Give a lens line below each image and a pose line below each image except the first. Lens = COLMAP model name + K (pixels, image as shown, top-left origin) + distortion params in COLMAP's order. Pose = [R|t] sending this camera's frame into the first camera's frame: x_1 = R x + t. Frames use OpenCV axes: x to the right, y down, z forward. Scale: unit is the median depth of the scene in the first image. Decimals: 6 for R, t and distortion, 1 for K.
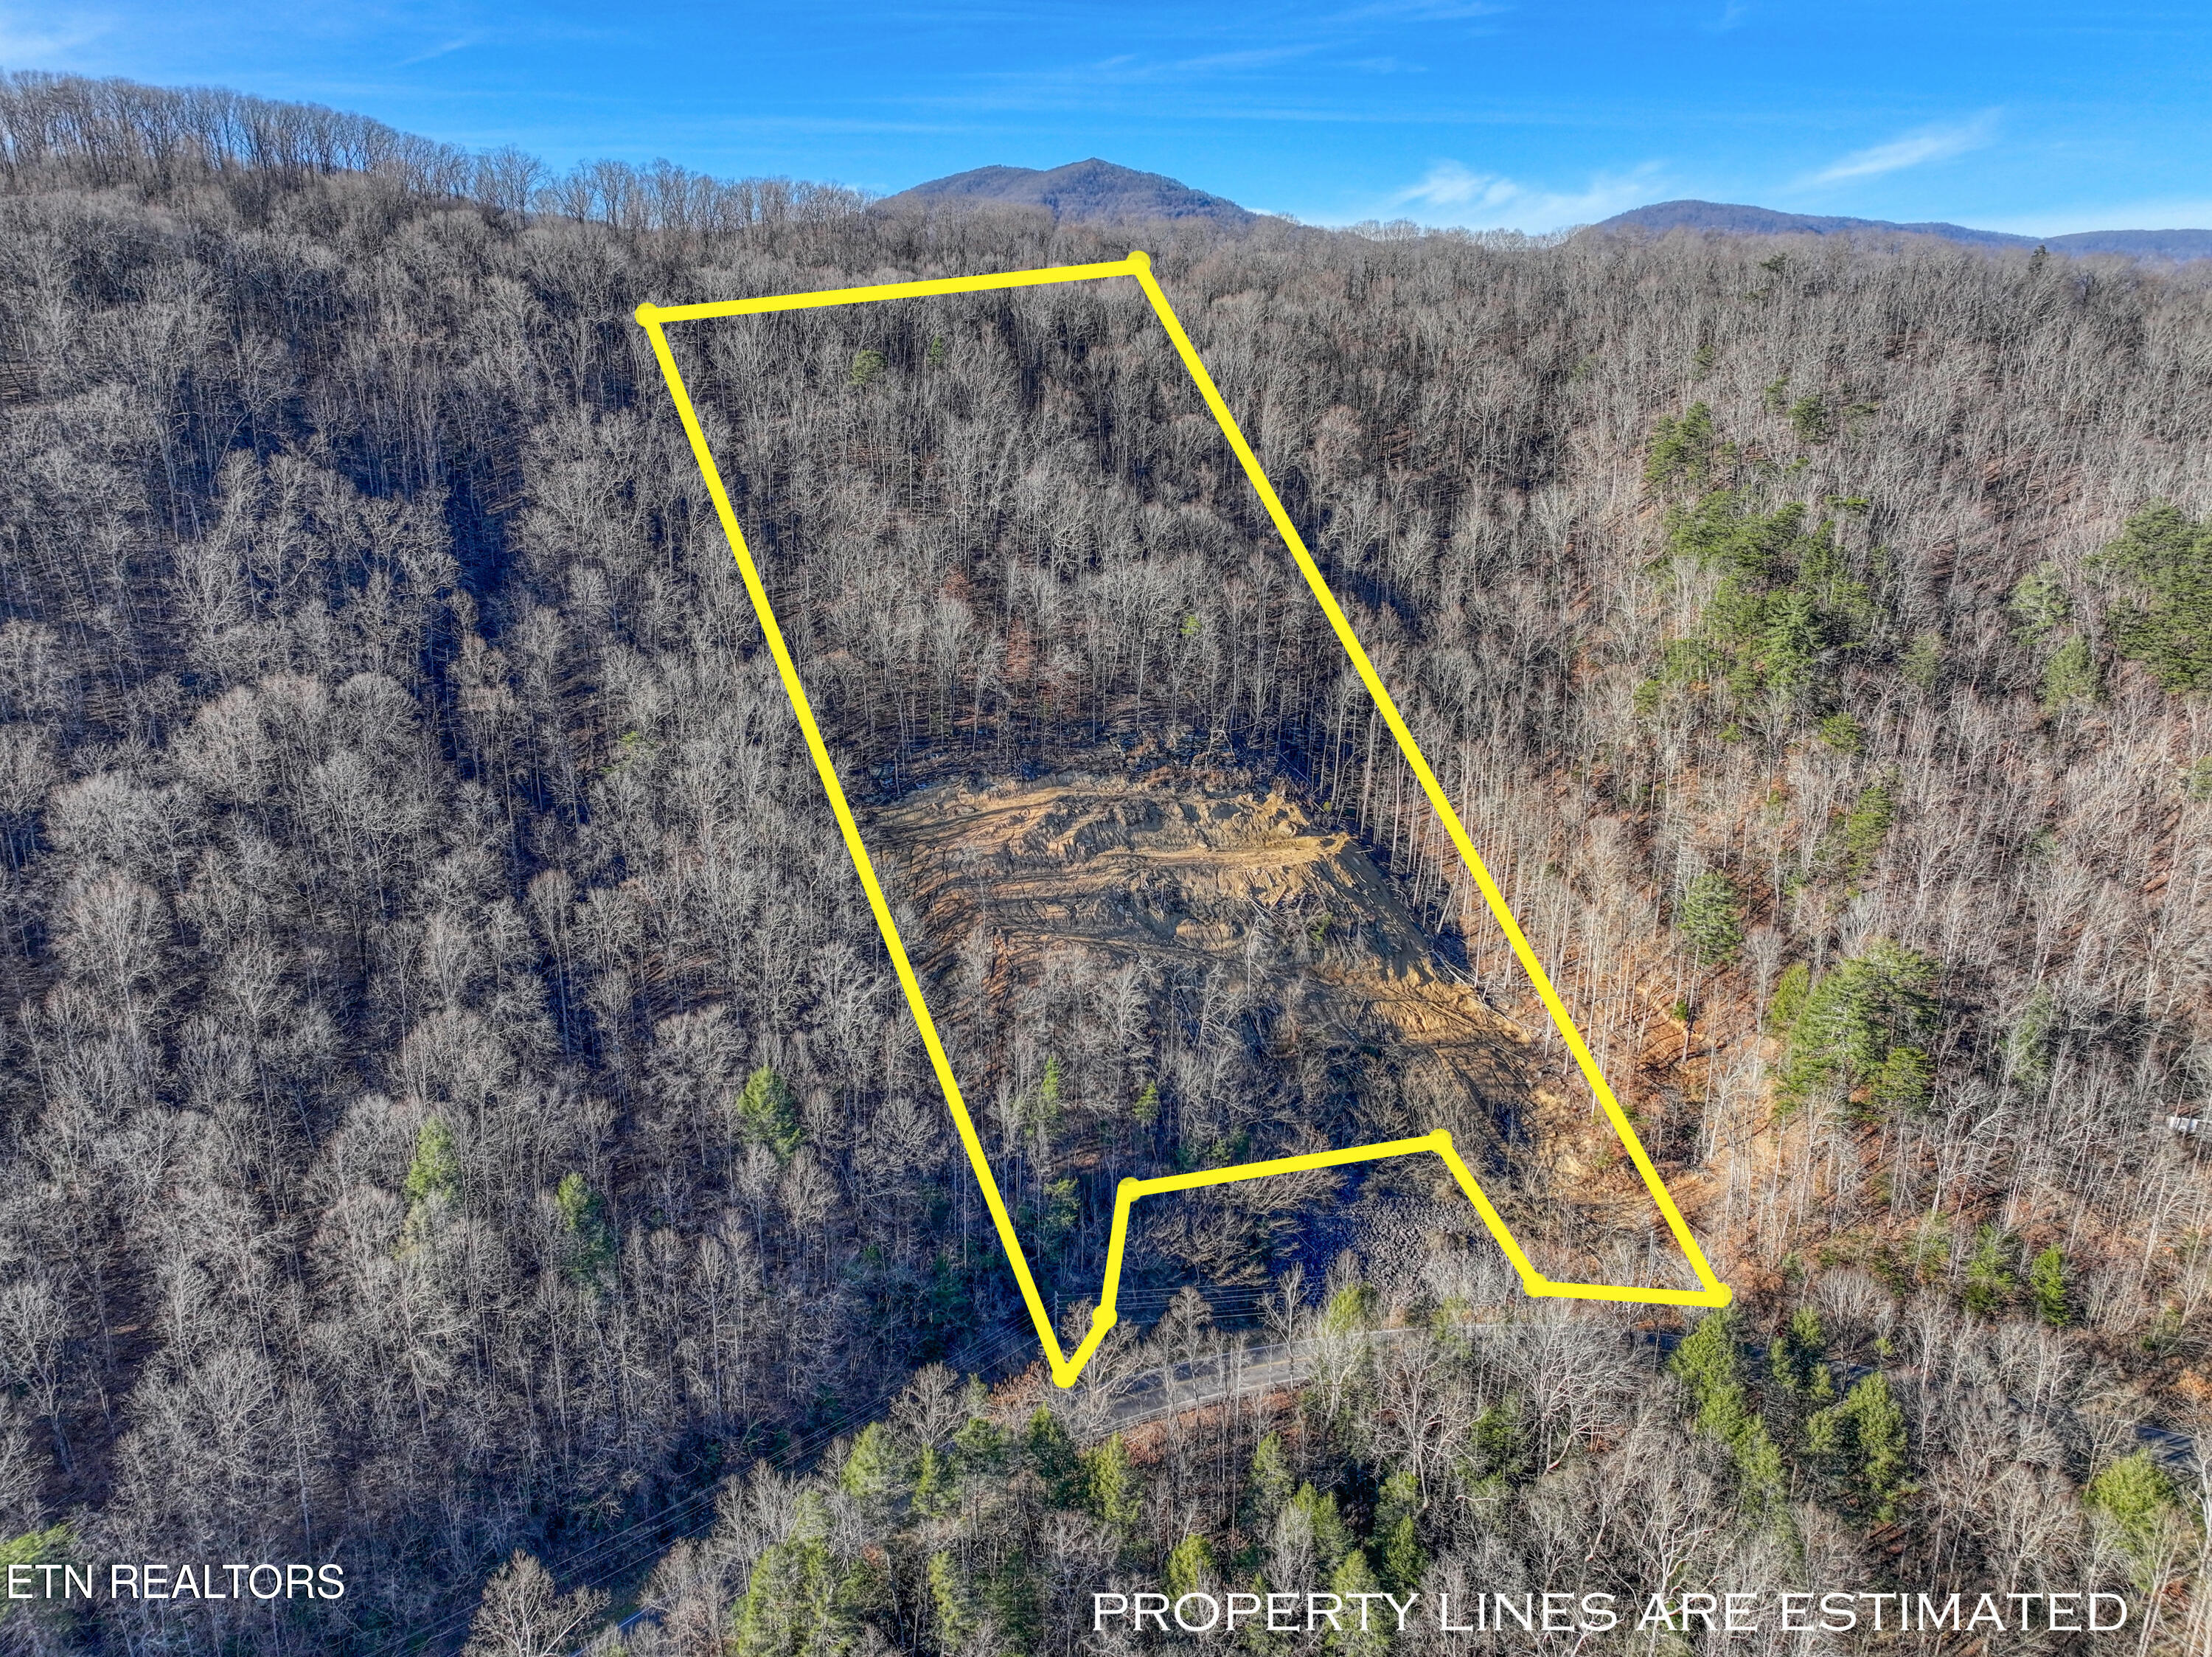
lens RADIAL K [[1526.8, 0, 1106.0], [0, 1526.8, 828.5], [0, 0, 1]] dist [0.005745, -0.003870]
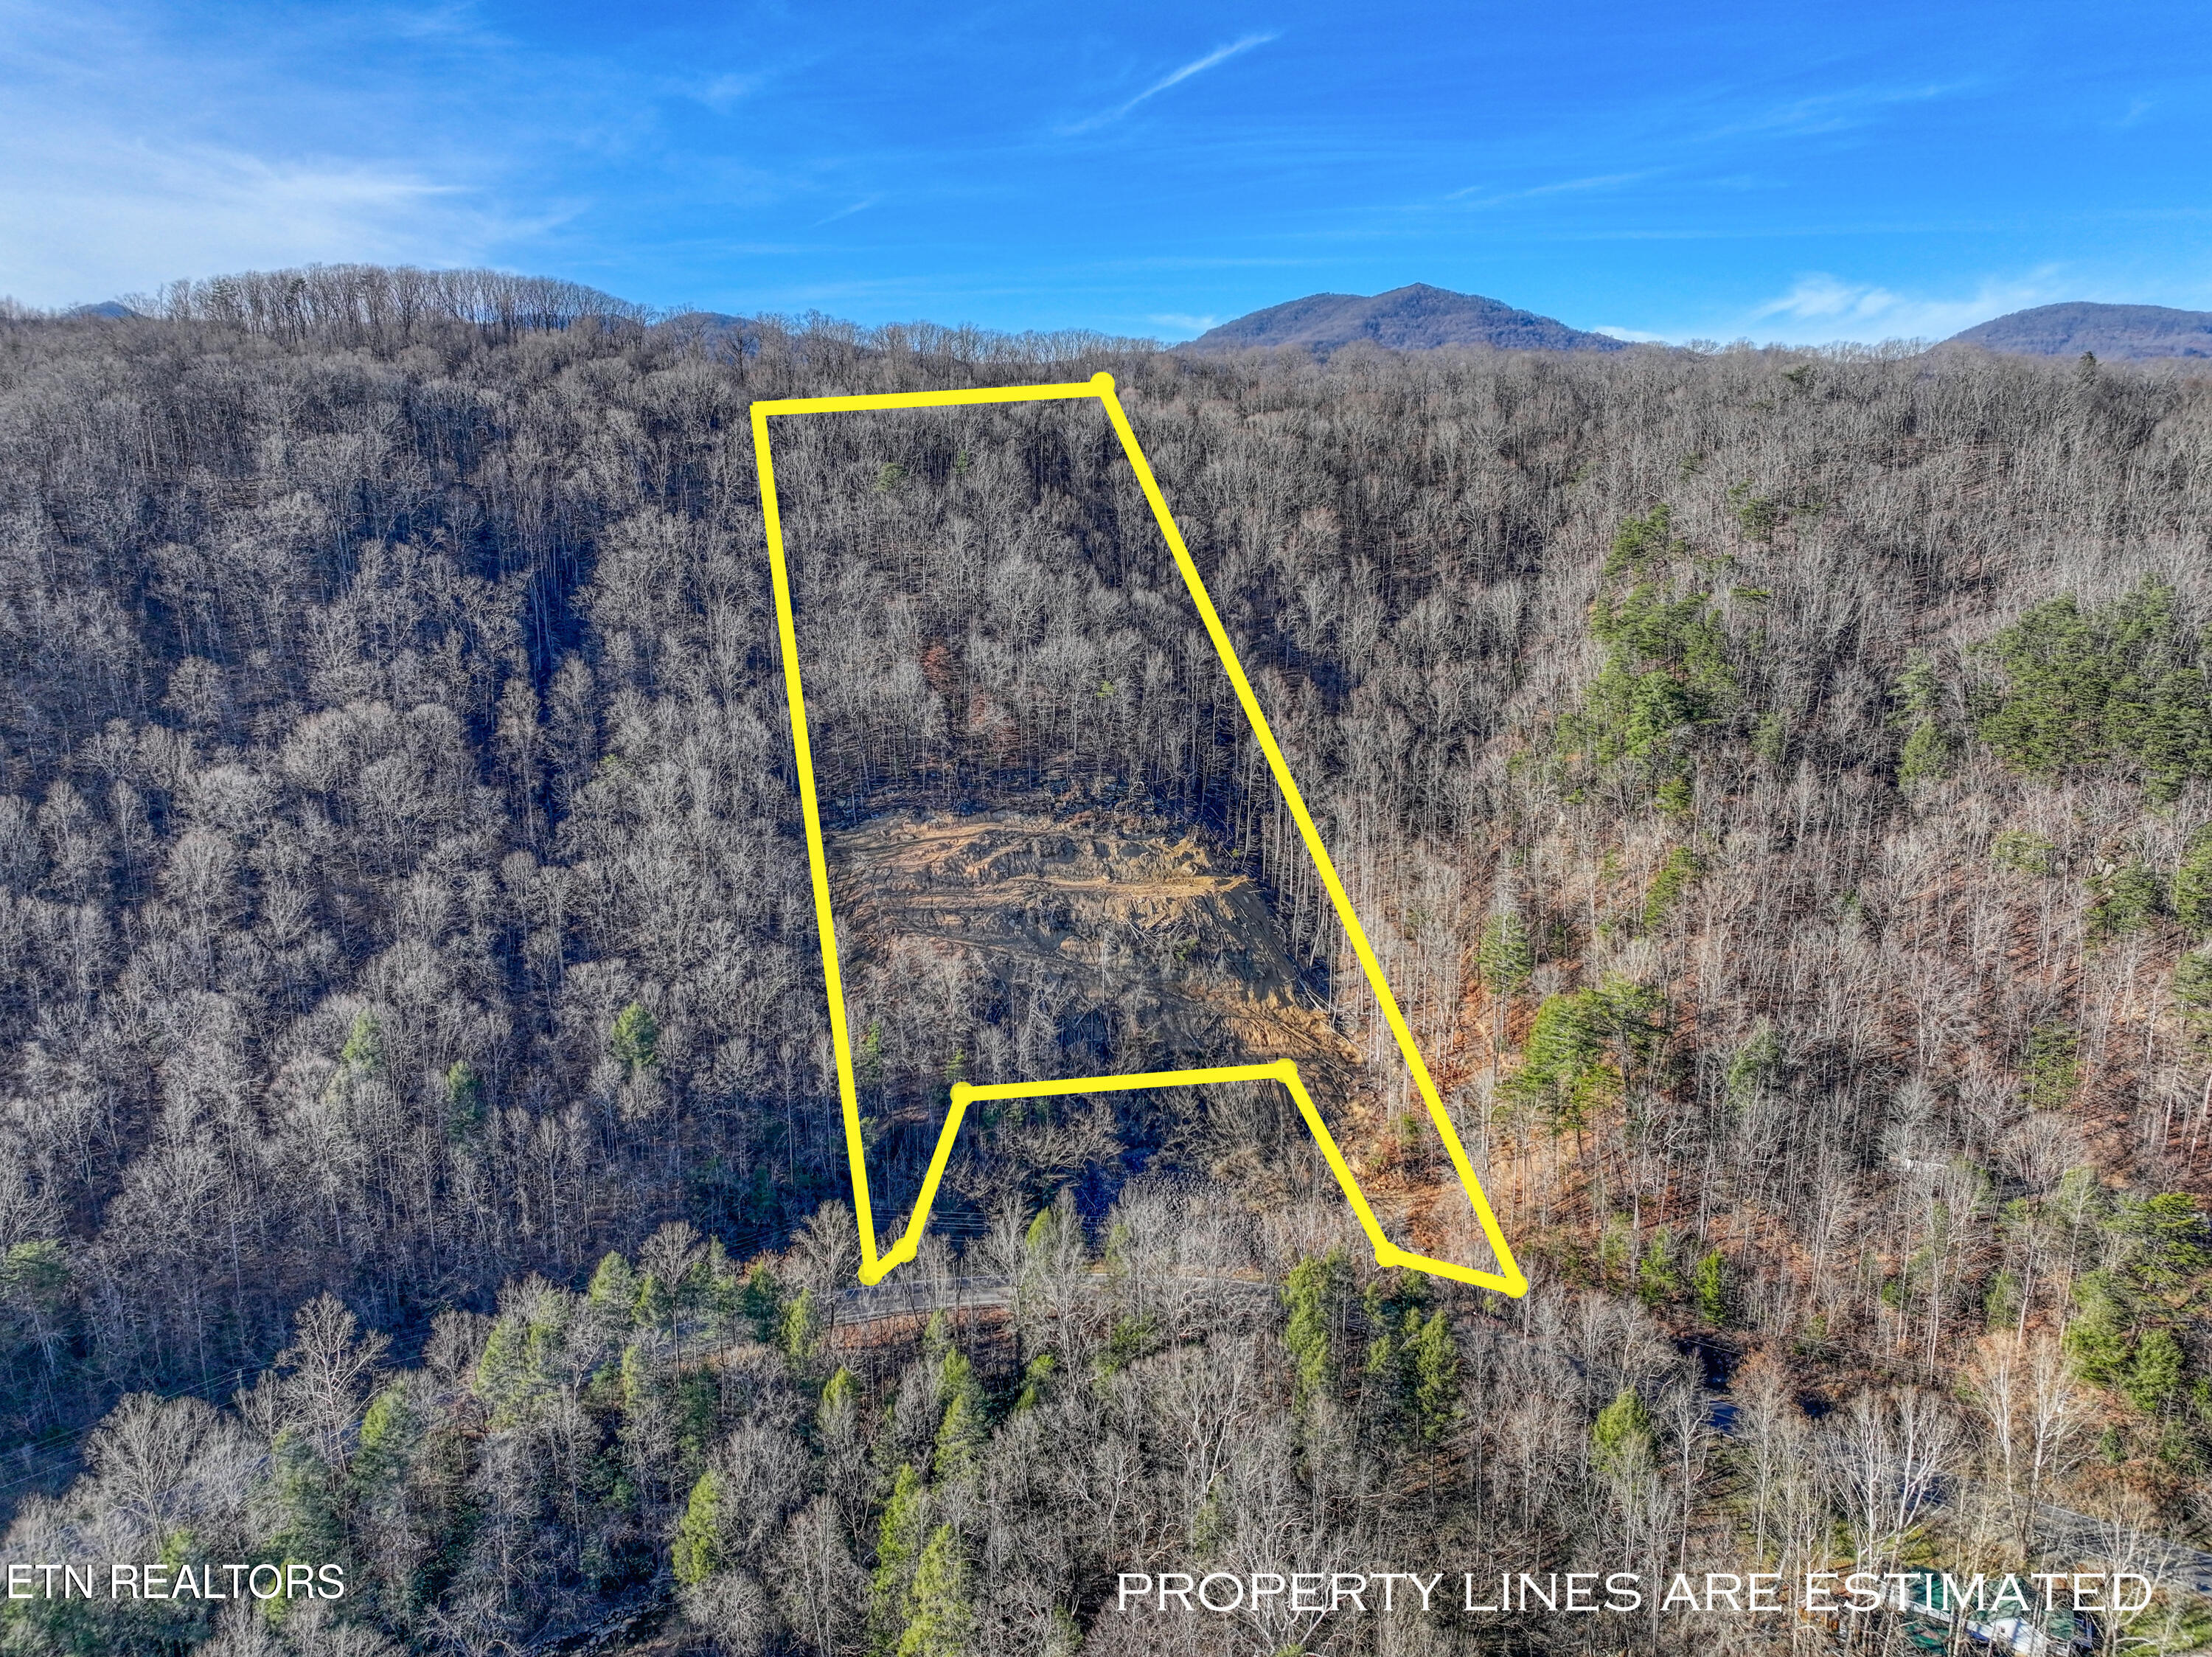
lens RADIAL K [[1526.8, 0, 1106.0], [0, 1526.8, 828.5], [0, 0, 1]] dist [0.005745, -0.003870]
pose [[0.976473, 0.039754, -0.211942, 0.315765], [-0.055103, 0.996230, -0.067009, 0.053116], [0.208479, 0.077111, 0.974982, -0.137080]]
